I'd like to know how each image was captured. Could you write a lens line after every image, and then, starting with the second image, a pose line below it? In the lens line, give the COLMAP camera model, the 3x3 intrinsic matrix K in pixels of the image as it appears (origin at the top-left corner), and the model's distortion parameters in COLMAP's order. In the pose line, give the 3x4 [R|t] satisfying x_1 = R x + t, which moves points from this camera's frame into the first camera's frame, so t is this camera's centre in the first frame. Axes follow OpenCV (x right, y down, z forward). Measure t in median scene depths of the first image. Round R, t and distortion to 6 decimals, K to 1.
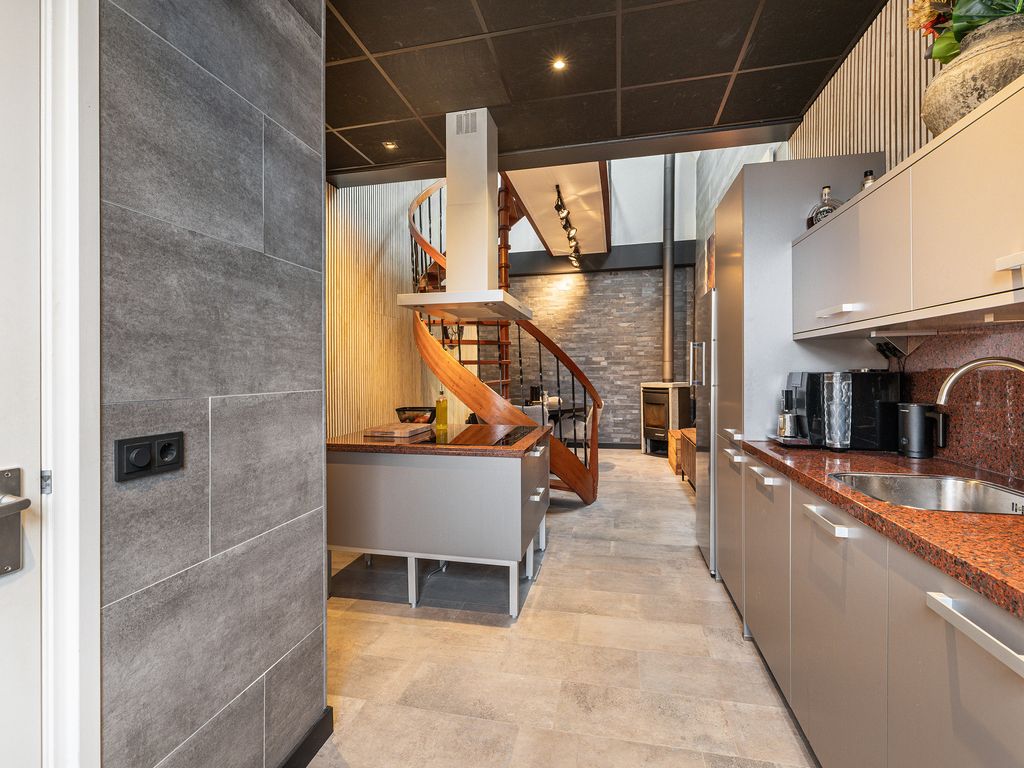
lens RADIAL K [[504.9, 0, 510.6], [0, 504.9, 380.6], [0, 0, 1]] dist [-0.005385, -0.000887]
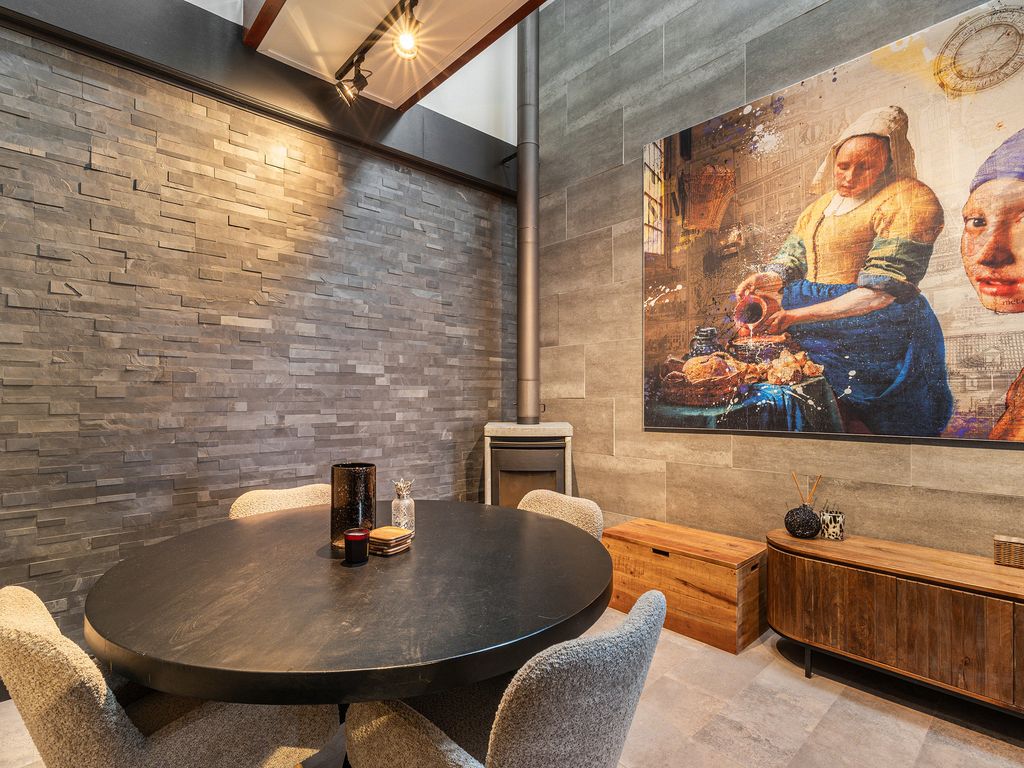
lens RADIAL K [[504.9, 0, 515.2], [0, 504.9, 398.7], [0, 0, 1]] dist [-0.005385, -0.000887]
pose [[0.570356, 0.000846, 0.821397, -0.089887], [0.011903, 0.999886, -0.009295, -0.015070], [-0.821311, 0.015079, 0.570281, 0.688004]]
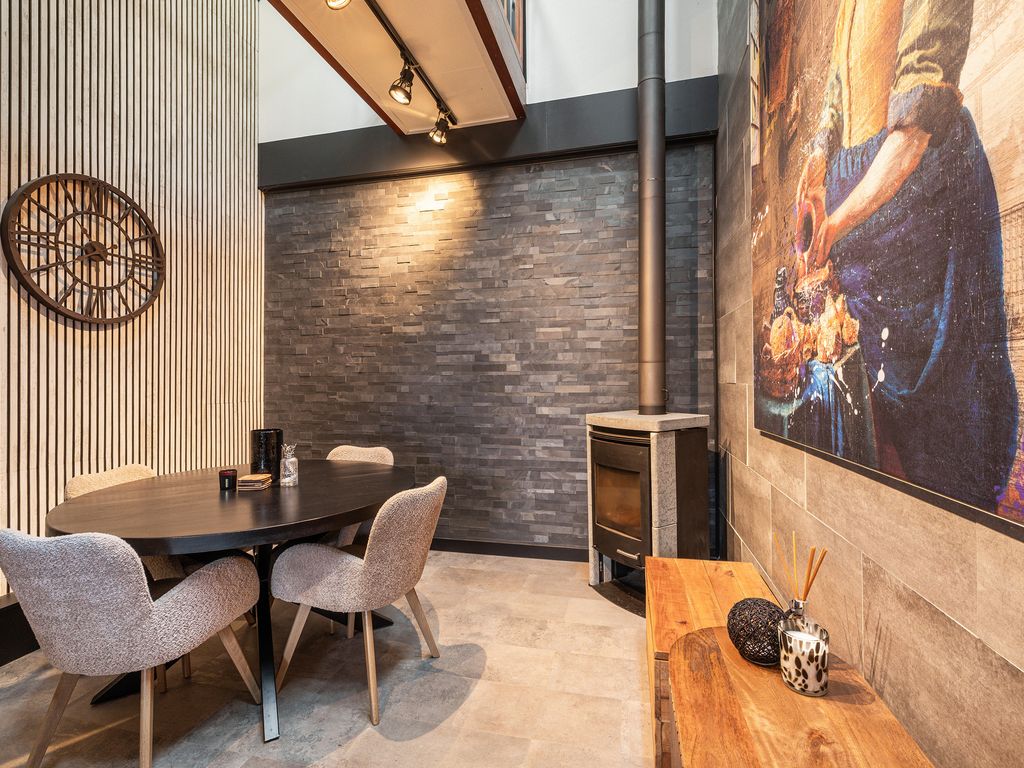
lens RADIAL K [[504.9, 0, 512.0], [0, 504.9, 377.4], [0, 0, 1]] dist [-0.005385, -0.000887]
pose [[0.999749, 0.000198, -0.022425, 0.195317], [-0.000610, 0.999831, -0.018393, -0.017169], [0.022417, 0.018402, 0.999579, 0.553506]]
